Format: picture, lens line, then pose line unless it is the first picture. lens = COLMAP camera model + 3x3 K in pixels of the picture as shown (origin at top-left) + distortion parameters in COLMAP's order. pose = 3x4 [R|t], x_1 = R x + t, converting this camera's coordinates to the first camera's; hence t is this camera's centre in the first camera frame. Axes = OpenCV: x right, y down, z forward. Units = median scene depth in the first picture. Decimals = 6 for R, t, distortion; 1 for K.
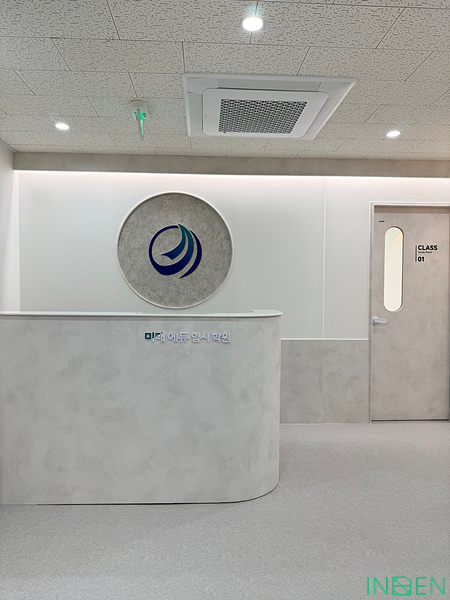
lens RADIAL K [[429.1, 0, 219.8], [0, 429.1, 299.5], [0, 0, 1]] dist [0.051503, -0.048410]
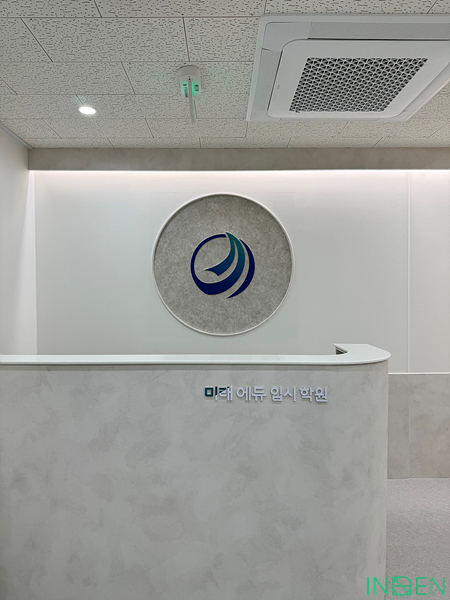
lens RADIAL K [[429.1, 0, 221.3], [0, 429.1, 300.2], [0, 0, 1]] dist [0.051503, -0.048410]
pose [[0.999115, -0.008446, -0.041209, -0.094065], [0.007880, 0.999873, -0.013866, -0.045337], [0.041321, 0.013529, 0.999054, 0.236573]]
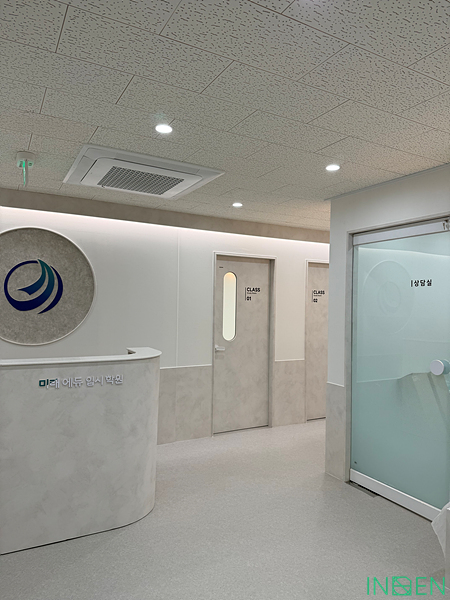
lens RADIAL K [[429.1, 0, 228.2], [0, 429.1, 302.1], [0, 0, 1]] dist [0.051503, -0.048410]
pose [[0.897077, 0.012735, 0.441690, -0.184220], [-0.002061, 0.999694, -0.024639, -0.068901], [-0.441869, 0.021193, 0.896829, -0.110932]]
